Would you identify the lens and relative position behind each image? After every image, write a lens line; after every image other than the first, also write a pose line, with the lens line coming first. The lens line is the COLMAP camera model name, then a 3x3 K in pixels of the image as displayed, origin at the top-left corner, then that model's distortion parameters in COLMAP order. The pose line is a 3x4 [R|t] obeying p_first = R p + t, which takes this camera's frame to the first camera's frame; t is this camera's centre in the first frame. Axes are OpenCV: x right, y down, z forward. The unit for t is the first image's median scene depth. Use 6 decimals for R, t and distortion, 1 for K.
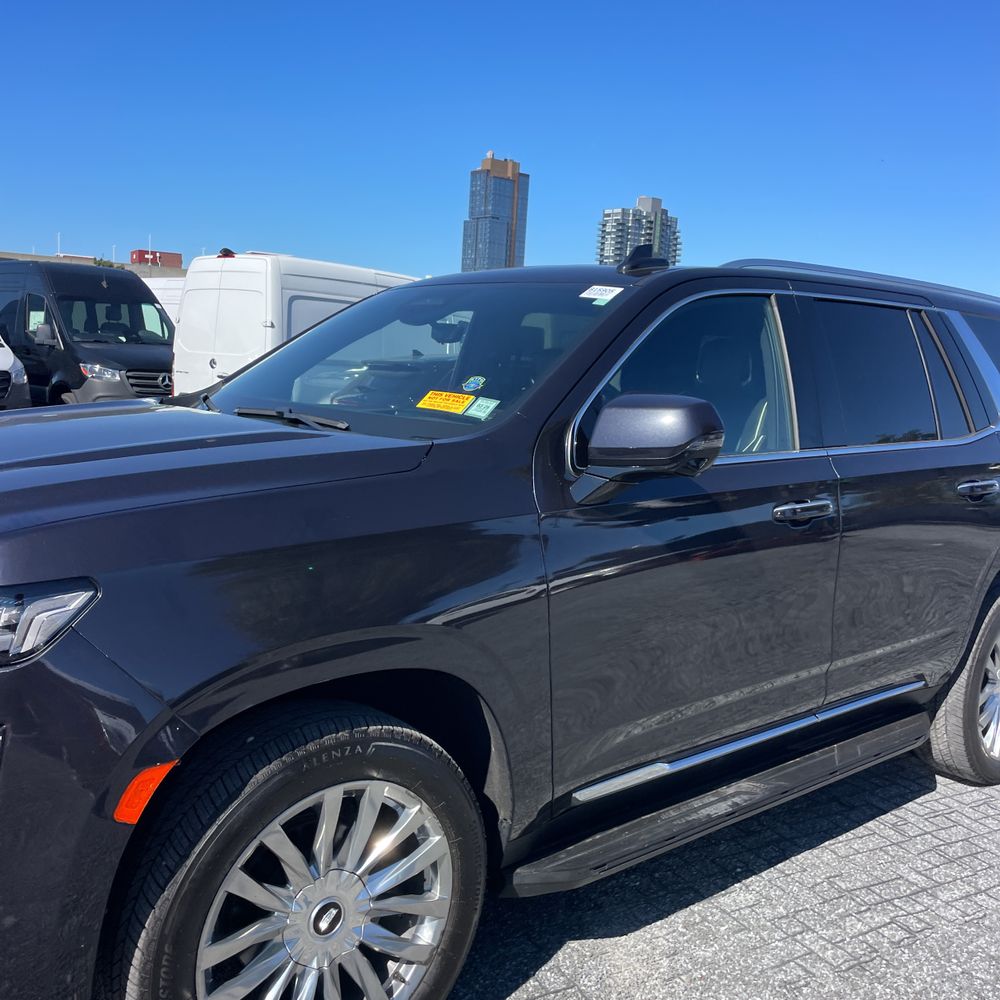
lens RADIAL K [[1004.2, 0, 494.6], [0, 1004.2, 496.2], [0, 0, 1]] dist [0.072101, -0.097180]
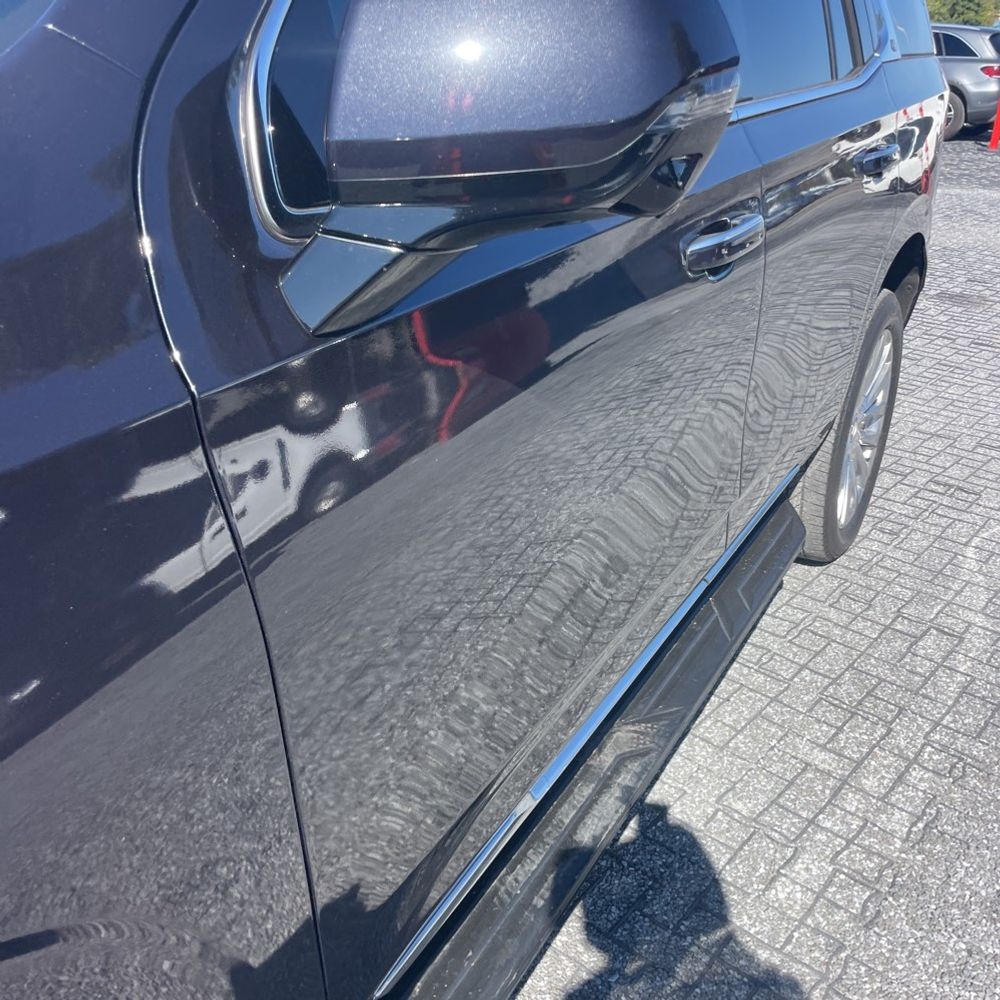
lens RADIAL K [[1022.9, 0, 498.4], [0, 1022.9, 505.2], [0, 0, 1]] dist [0.075083, -0.105599]
pose [[0.933654, -0.177432, 0.311141, 0.016669], [0.070787, 0.942952, 0.325317, -0.028589], [-0.351112, -0.281709, 0.892950, 0.436881]]
